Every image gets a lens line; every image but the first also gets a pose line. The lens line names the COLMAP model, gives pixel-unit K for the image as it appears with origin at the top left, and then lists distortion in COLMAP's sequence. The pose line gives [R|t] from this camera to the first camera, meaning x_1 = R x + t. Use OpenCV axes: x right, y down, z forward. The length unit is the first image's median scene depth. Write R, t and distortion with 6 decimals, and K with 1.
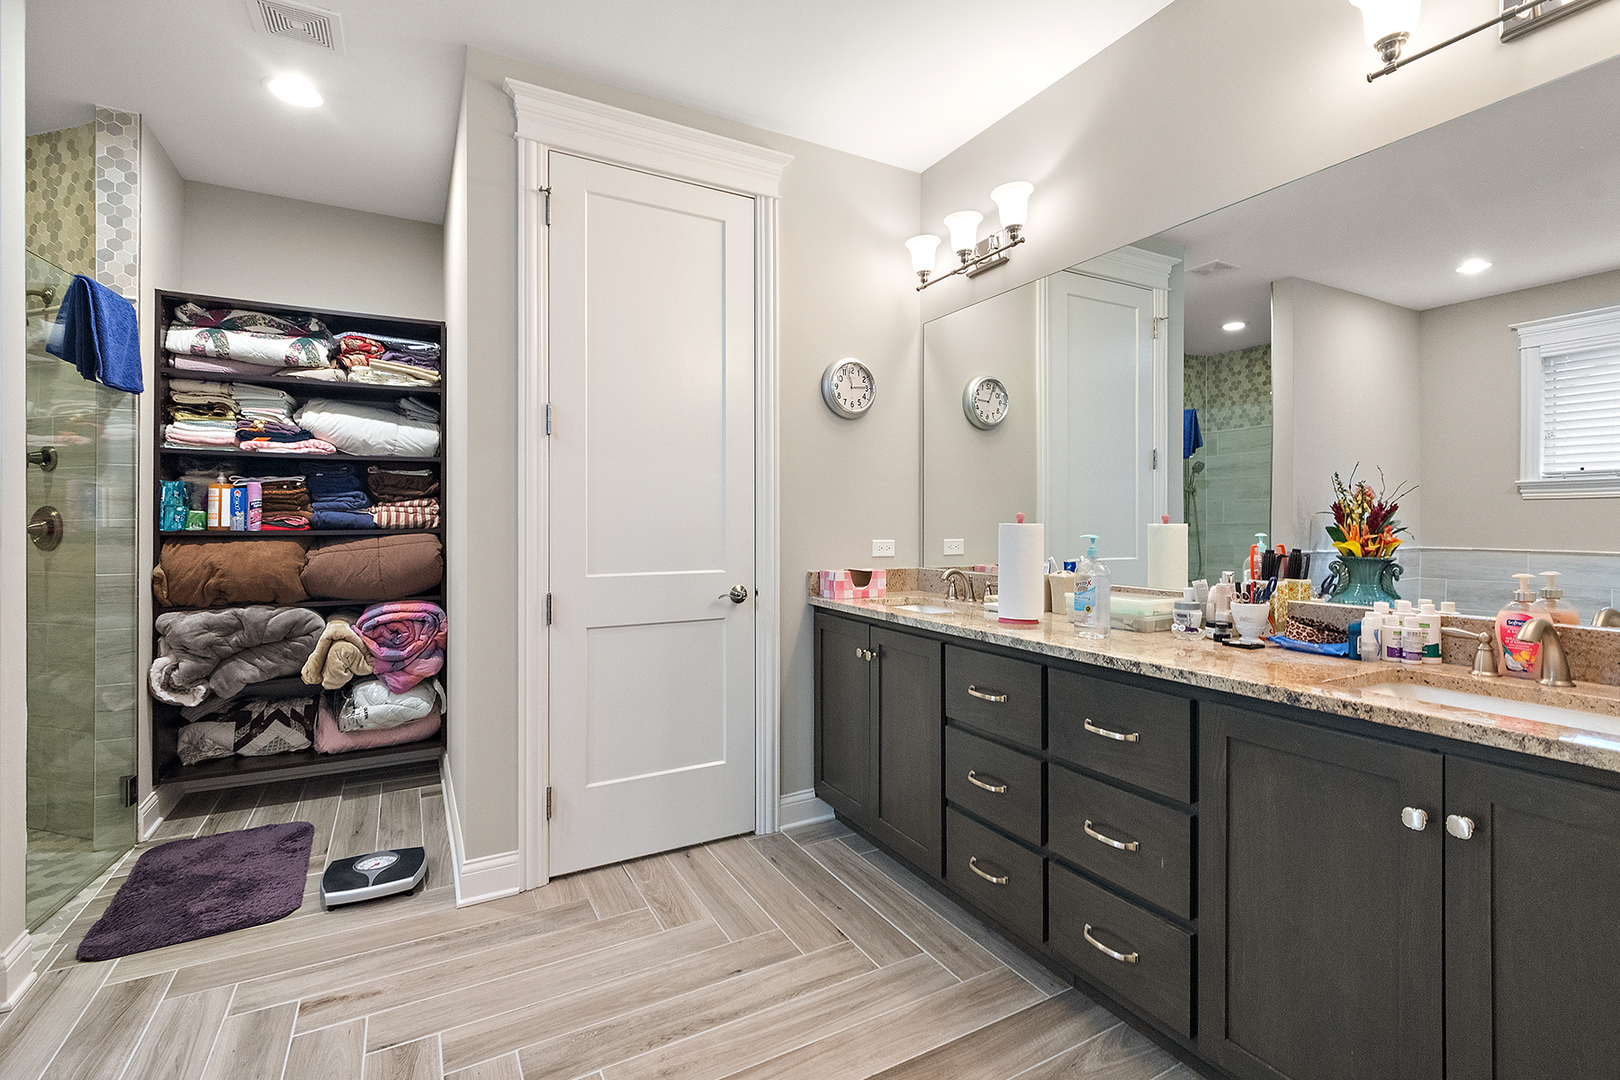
lens RADIAL K [[729.9, 0, 807.4], [0, 729.9, 527.3], [0, 0, 1]] dist [0.001203, -0.001412]
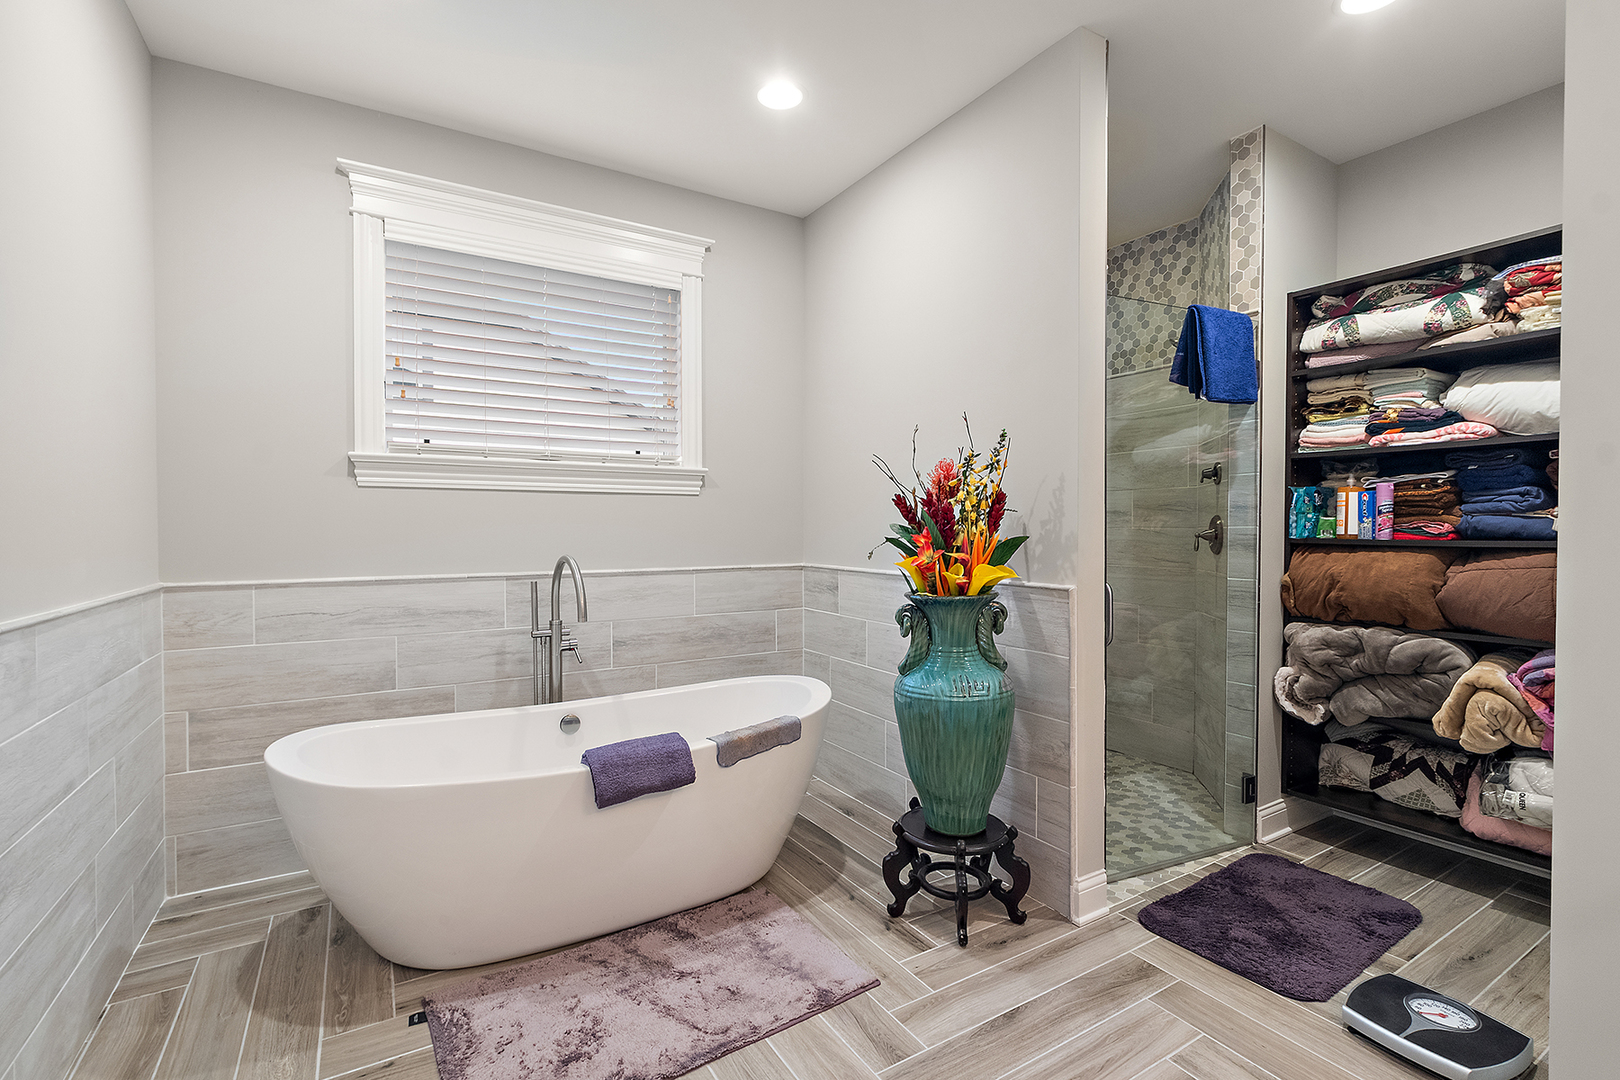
lens RADIAL K [[729.9, 0, 809.2], [0, 729.9, 539.1], [0, 0, 1]] dist [0.001203, -0.001412]
pose [[0.046338, 0.015707, -0.998802, 0.066880], [-0.006823, 0.999858, 0.015407, -0.004673], [0.998902, 0.006101, 0.046439, 0.301190]]
